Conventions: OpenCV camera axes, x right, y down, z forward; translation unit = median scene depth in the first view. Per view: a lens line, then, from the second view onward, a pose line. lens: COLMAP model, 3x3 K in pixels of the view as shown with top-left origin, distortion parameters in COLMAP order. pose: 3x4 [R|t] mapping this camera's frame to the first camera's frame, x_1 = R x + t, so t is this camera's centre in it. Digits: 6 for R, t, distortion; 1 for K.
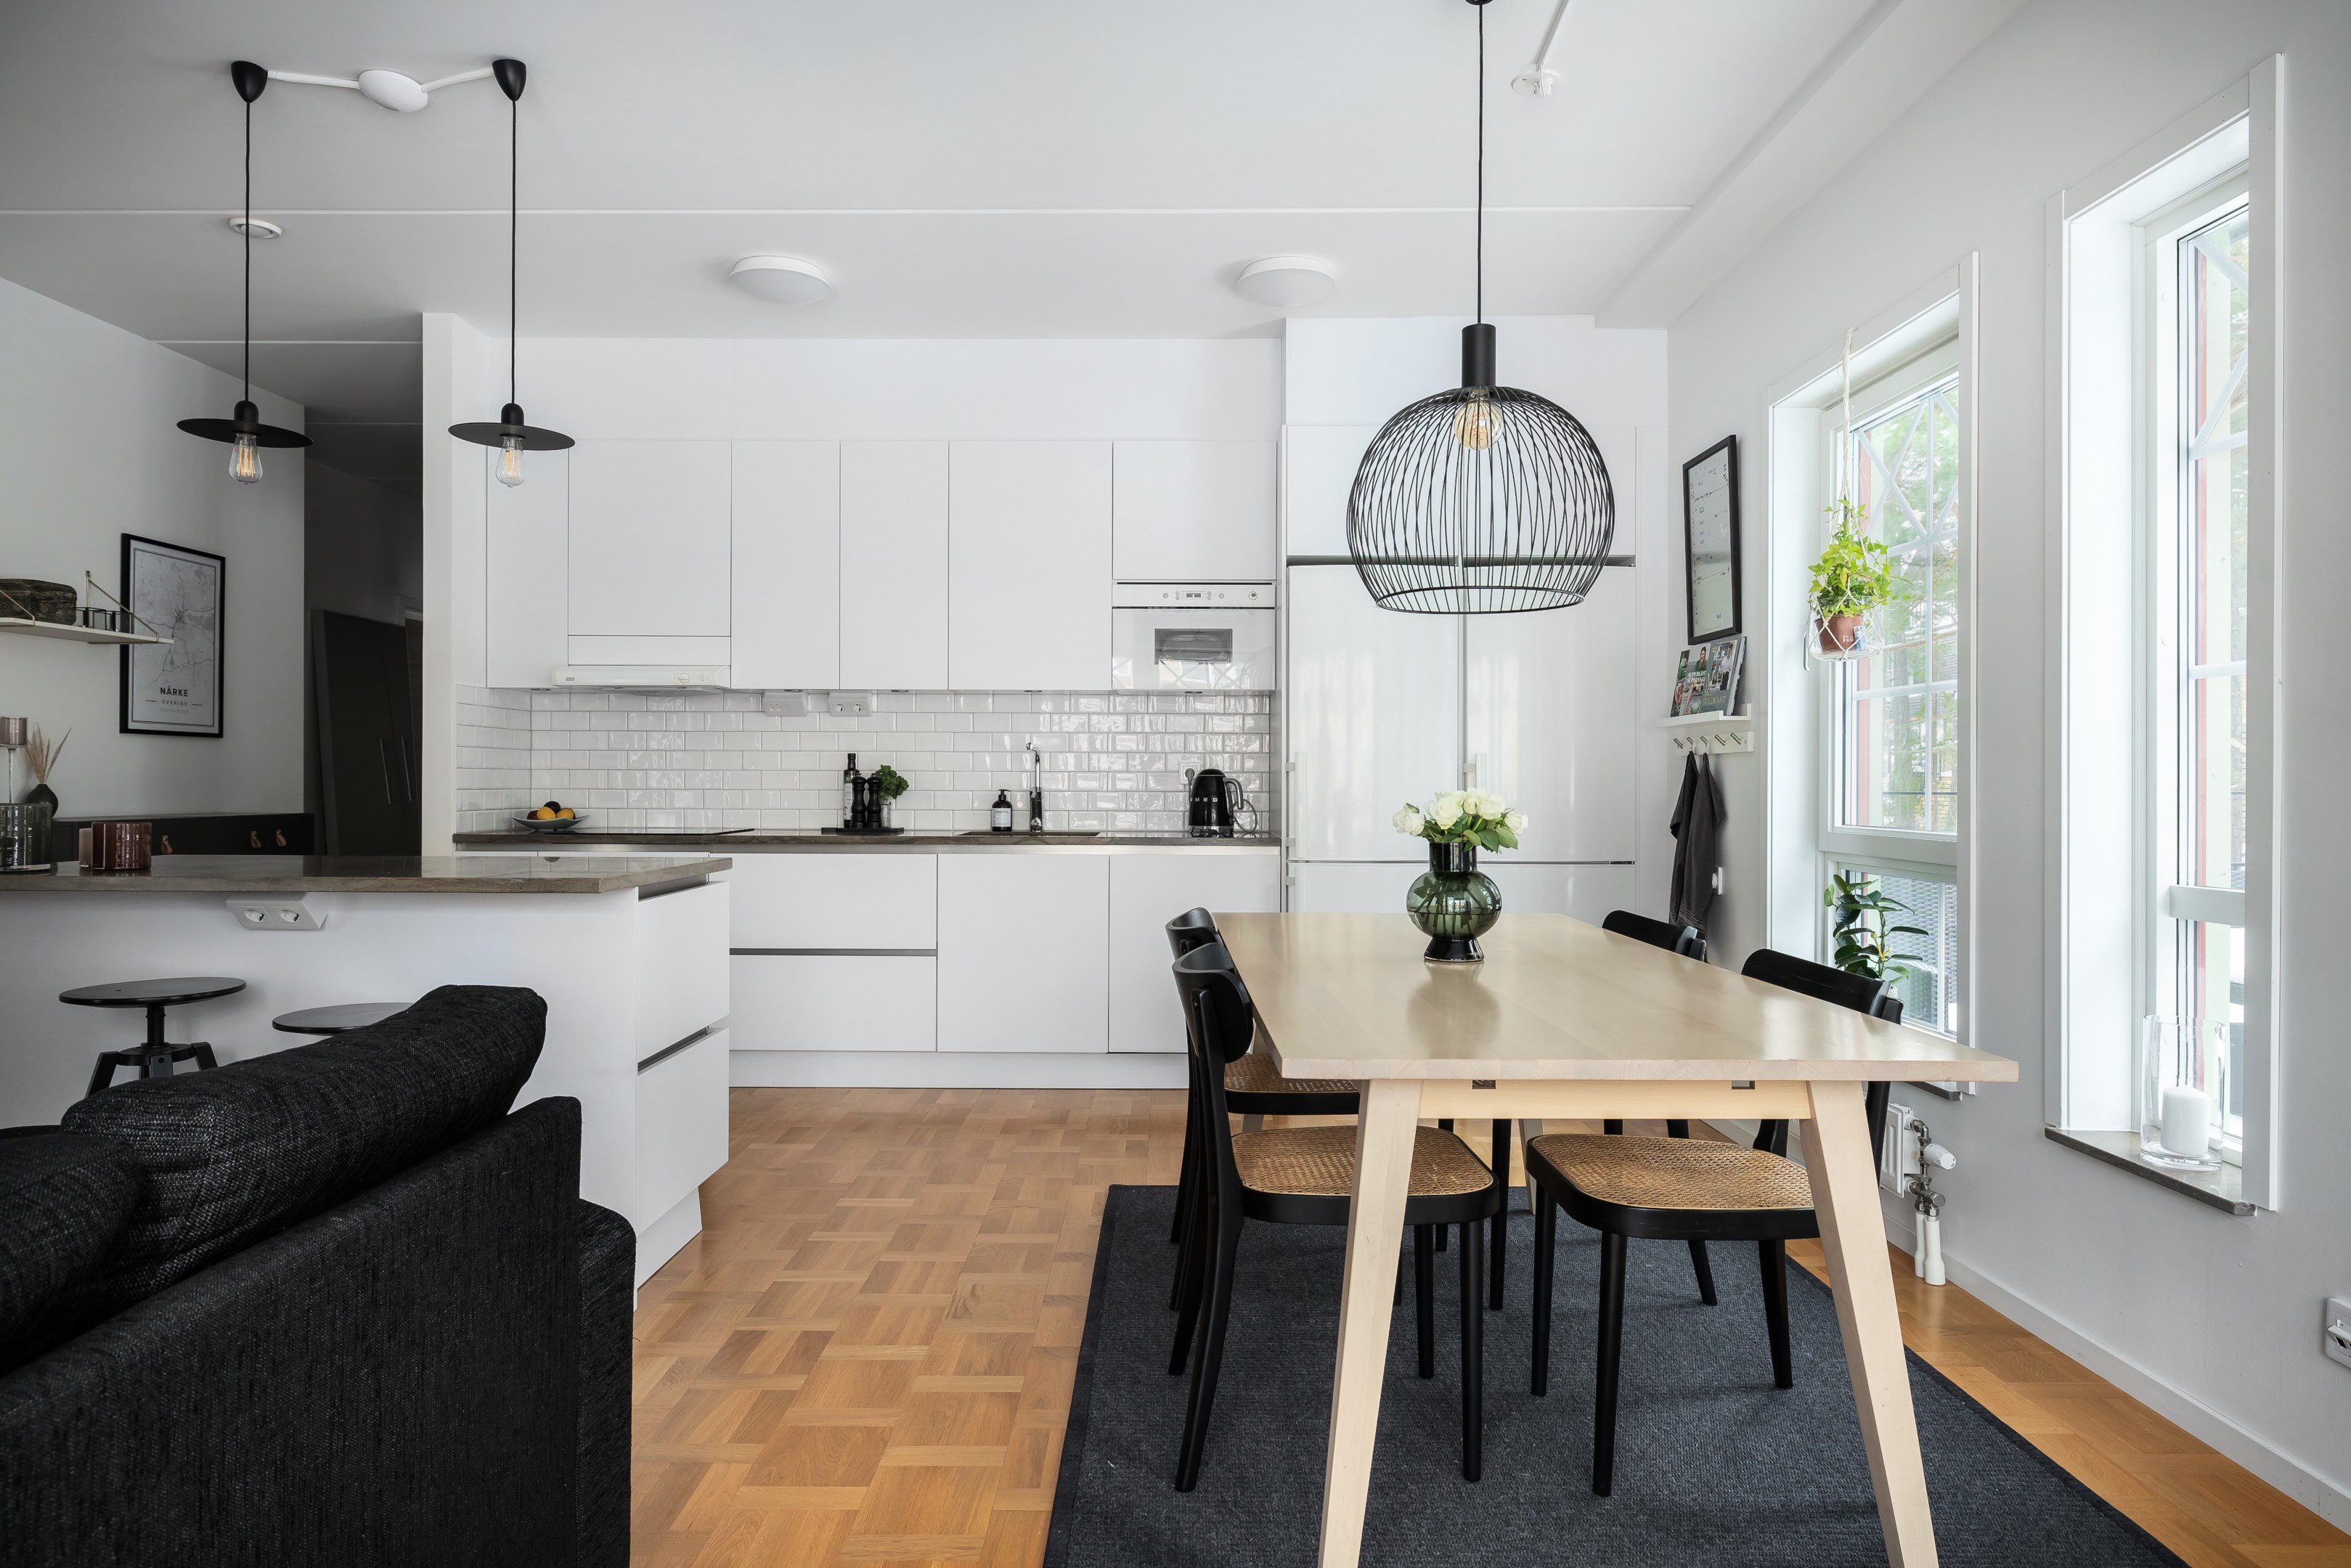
lens RADIAL K [[1419.4, 0, 1175.5], [0, 1419.4, 784.0], [0, 0, 1]] dist [0.001114, 0.000022]
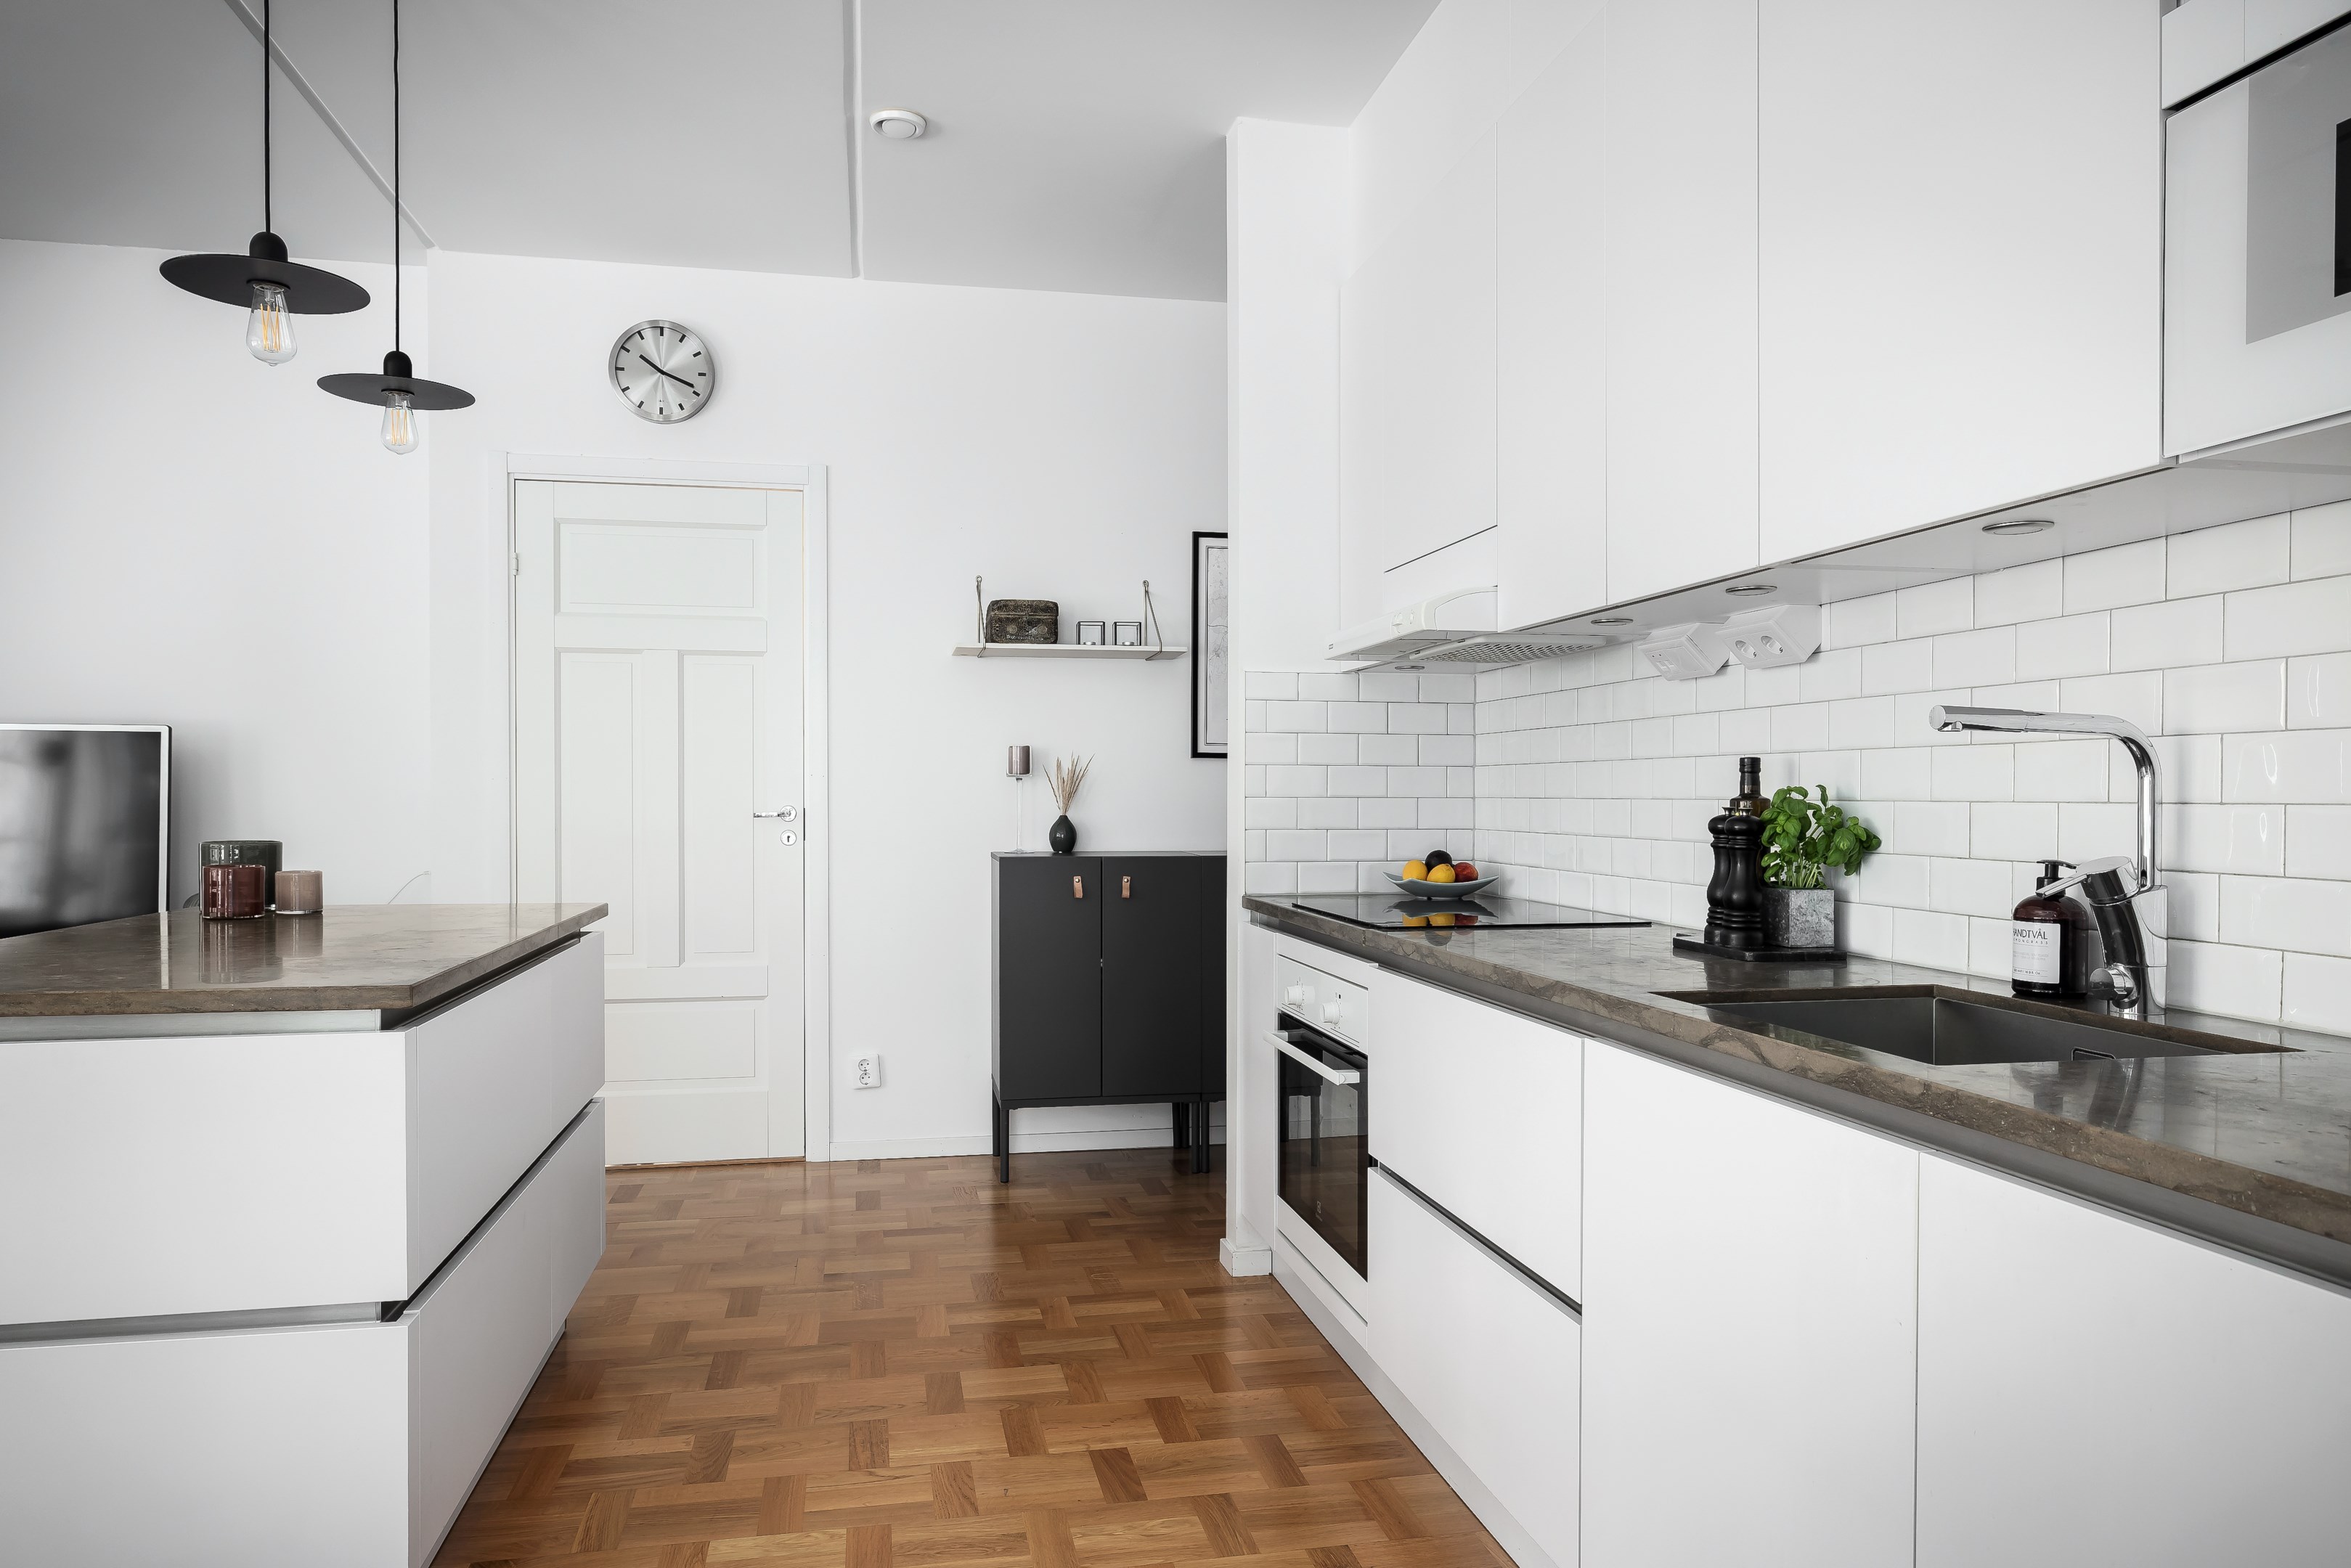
lens RADIAL K [[1471.2, 0, 1175.5], [0, 1471.2, 784.0], [0, 0, 1]] dist [0.001069, 0.000143]
pose [[0.206784, -0.010403, -0.978331, 0.154519], [-0.002606, 0.999934, -0.011184, -0.009173], [0.978383, 0.004862, 0.206743, 0.795990]]
